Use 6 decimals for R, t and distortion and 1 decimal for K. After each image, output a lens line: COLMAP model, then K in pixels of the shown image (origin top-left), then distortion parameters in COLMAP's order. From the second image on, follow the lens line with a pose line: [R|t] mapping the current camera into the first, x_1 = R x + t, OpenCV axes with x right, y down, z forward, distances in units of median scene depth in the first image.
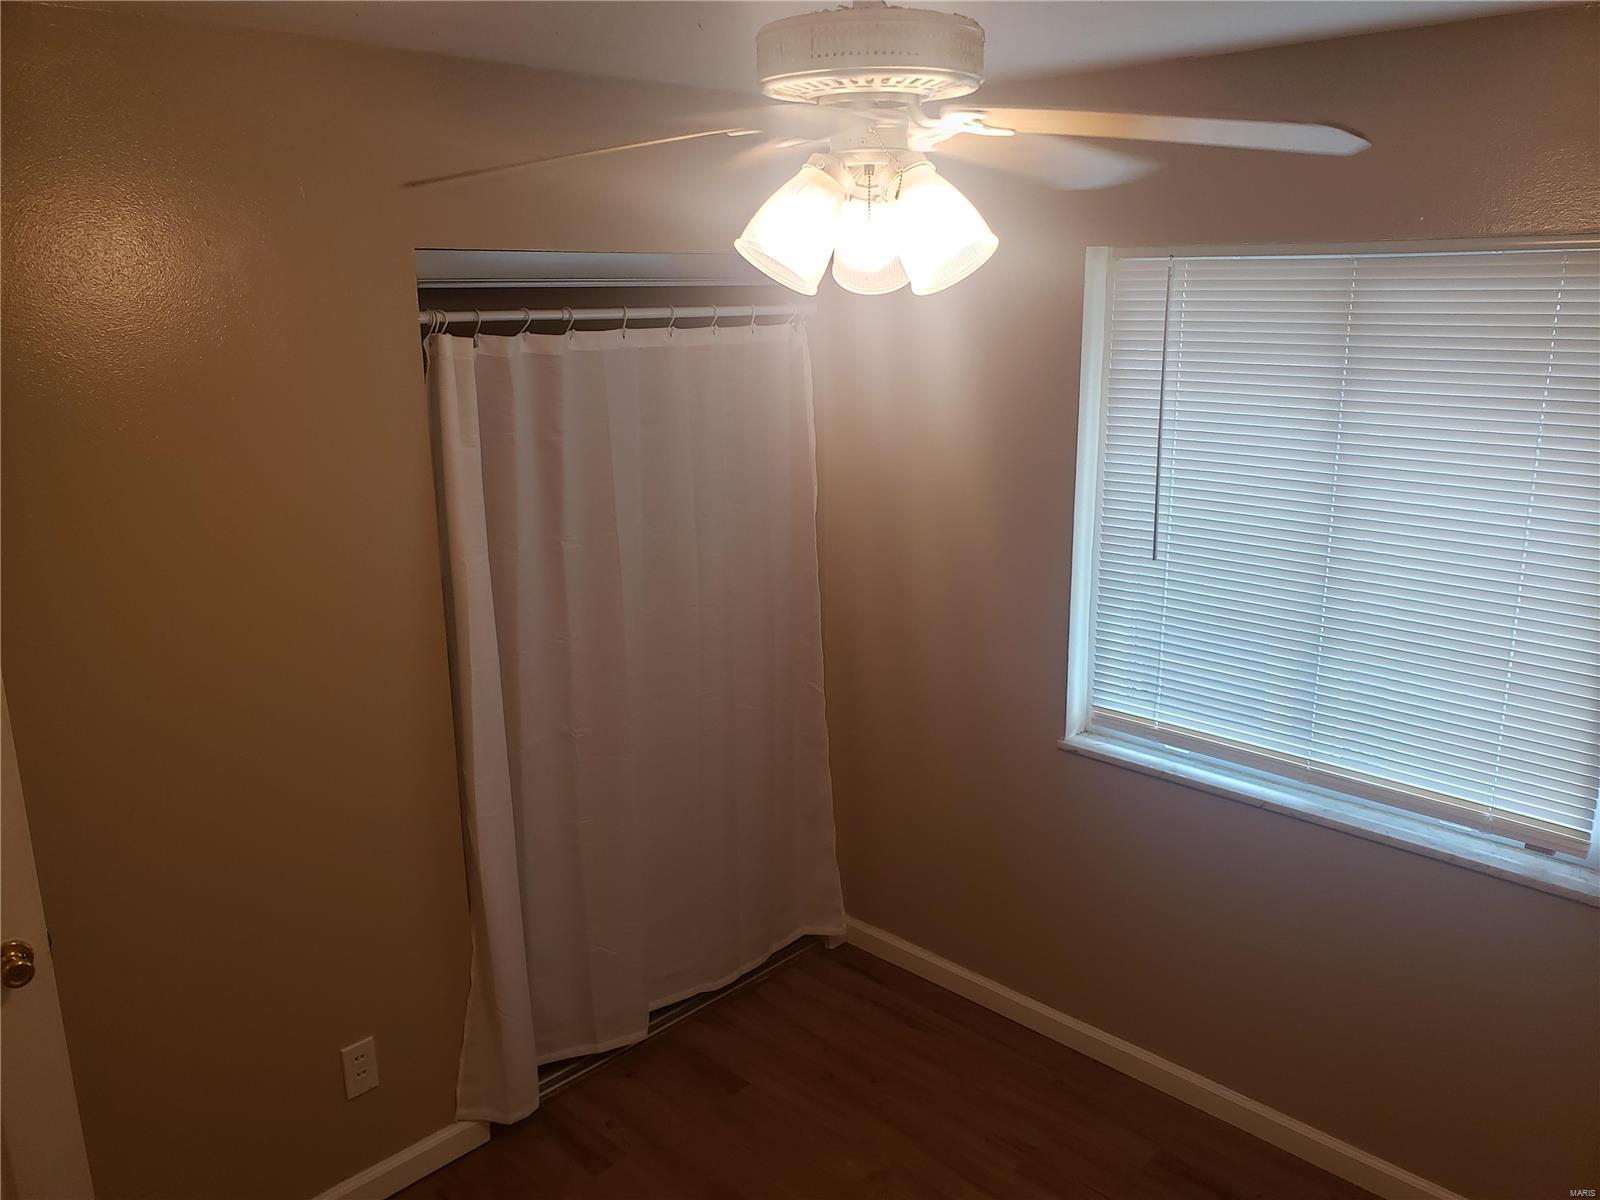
lens RADIAL K [[1243.9, 0, 814.0], [0, 1243.9, 598.4], [0, 0, 1]] dist [-0.000474, 0.012959]
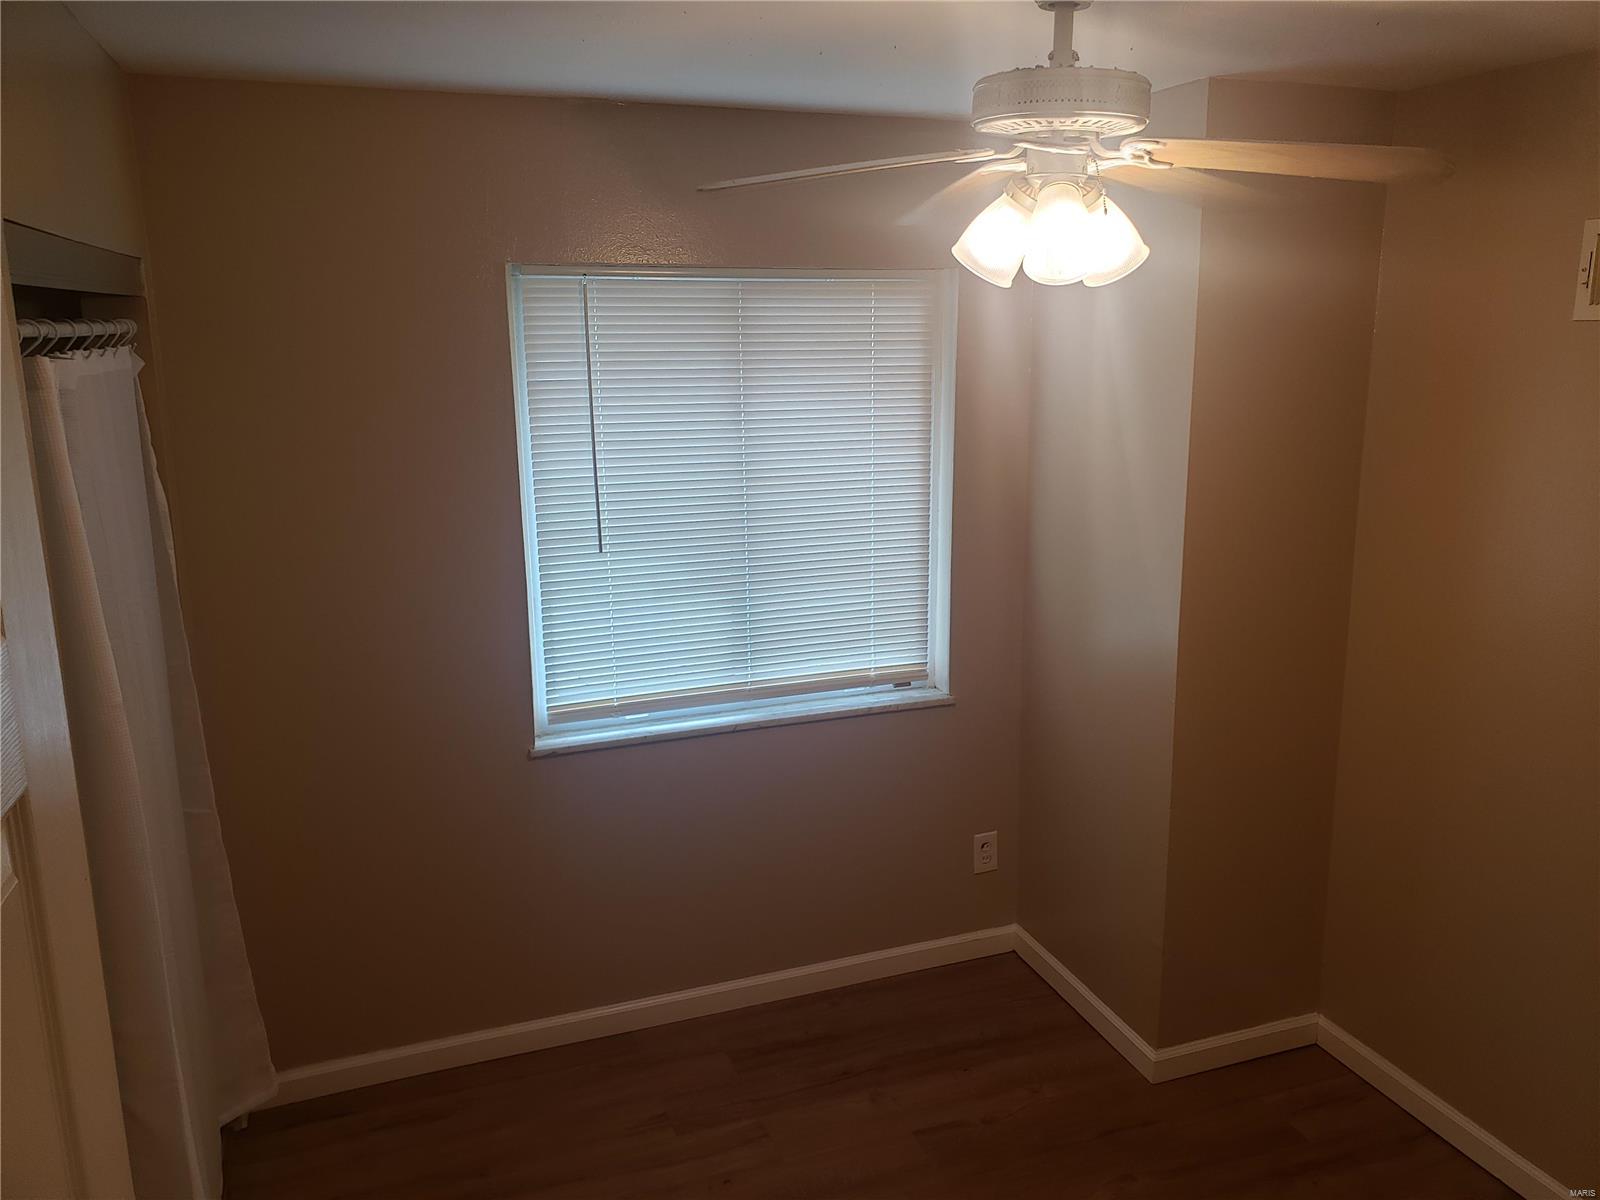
lens RADIAL K [[1213.2, 0, 800.0], [0, 1213.2, 600.0], [0, 0, 1]] dist [0.089774, 0.000049]
pose [[0.444774, -0.201690, 0.872638, -0.647558], [0.229925, 0.967375, 0.106395, -0.070879], [-0.865627, 0.153320, 0.476637, 0.368852]]
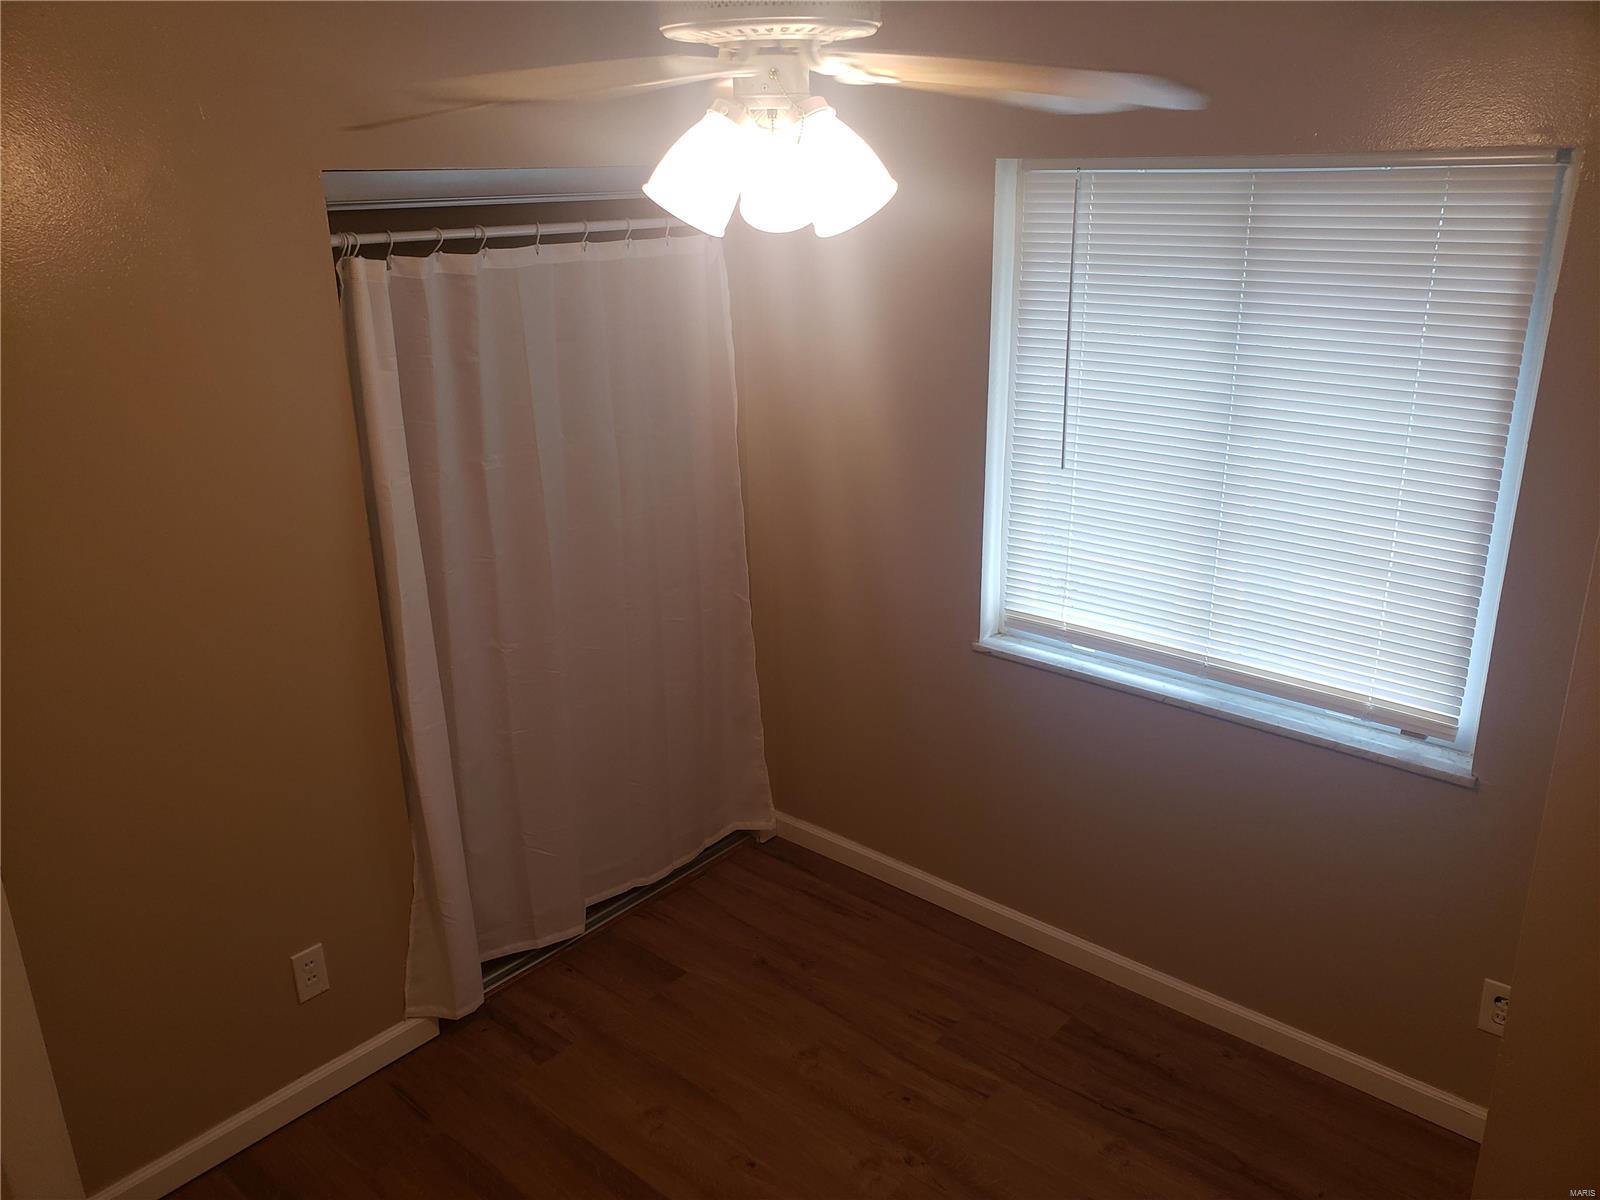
lens RADIAL K [[1254.1, 0, 804.7], [0, 1254.1, 601.6], [0, 0, 1]] dist [-0.008025, 0.004540]
pose [[0.998556, -0.022523, 0.048769, 0.006225], [0.018154, 0.995934, 0.088237, -0.017731], [-0.050558, -0.087224, 0.994905, -0.038840]]
